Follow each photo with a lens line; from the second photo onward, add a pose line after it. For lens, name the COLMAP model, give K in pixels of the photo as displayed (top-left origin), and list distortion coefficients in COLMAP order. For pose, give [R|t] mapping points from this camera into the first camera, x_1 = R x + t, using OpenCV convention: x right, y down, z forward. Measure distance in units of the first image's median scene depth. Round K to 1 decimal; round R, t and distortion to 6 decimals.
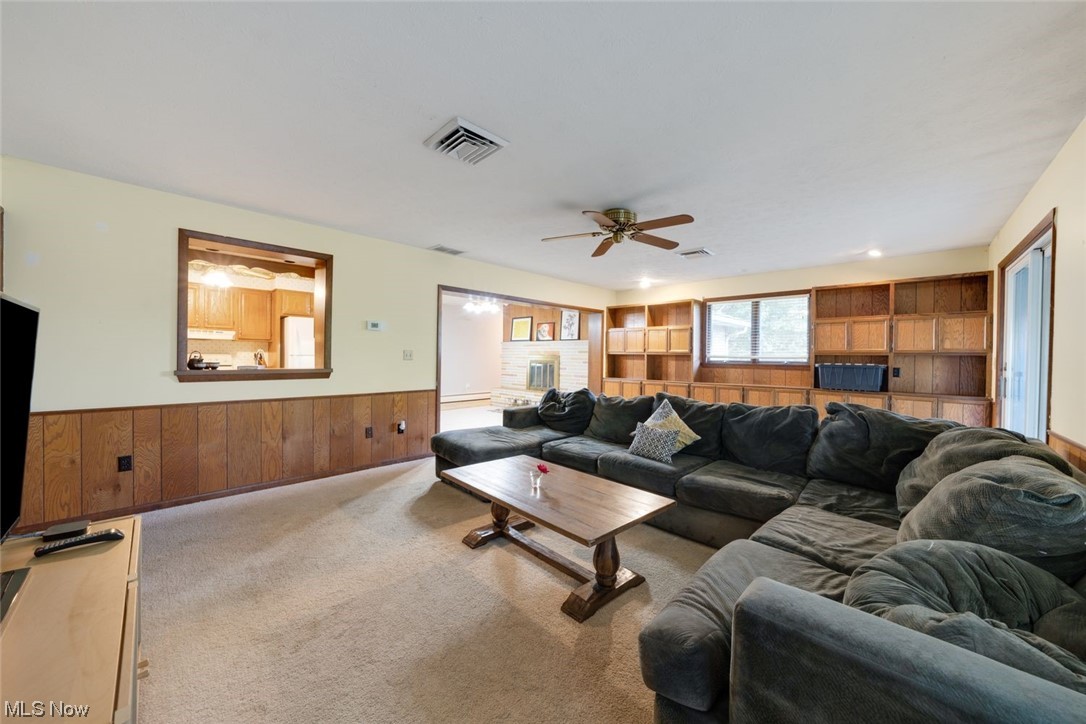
lens RADIAL K [[383.9, 0, 533.9], [0, 383.9, 357.6], [0, 0, 1]] dist [-0.001439, 0.000118]
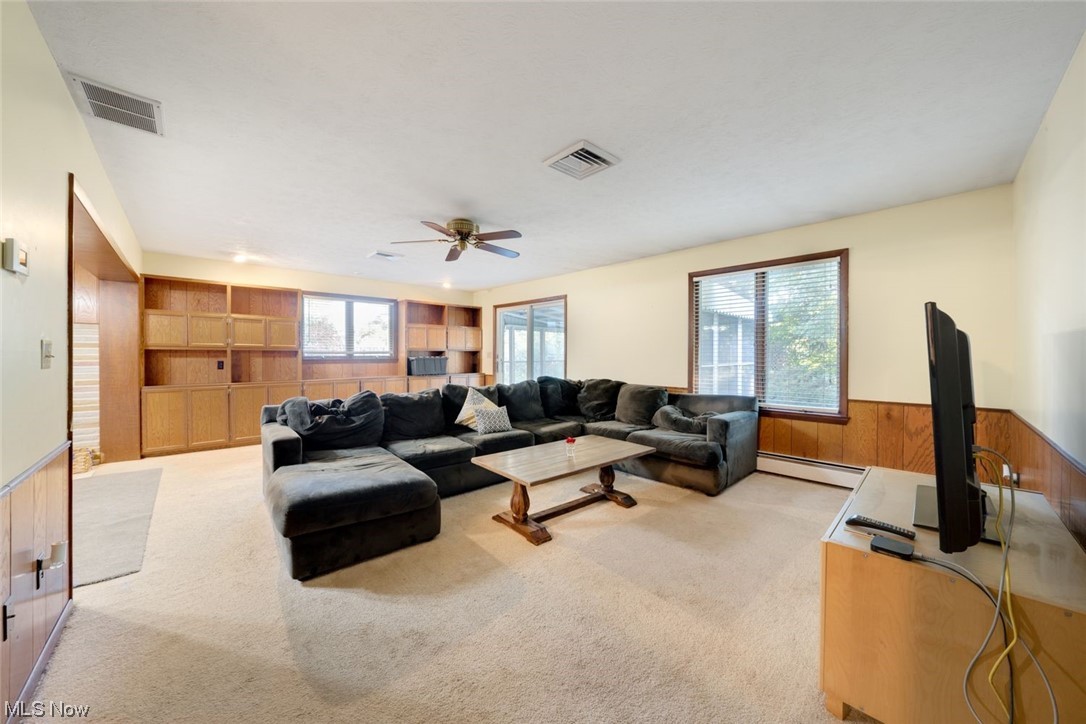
lens RADIAL K [[383.9, 0, 533.9], [0, 383.9, 357.6], [0, 0, 1]] dist [-0.001439, 0.000118]
pose [[0.061043, -0.016646, 0.997996, -0.646519], [0.011559, 0.999806, 0.015969, 0.002111], [-0.998068, 0.010561, 0.061223, 0.545596]]
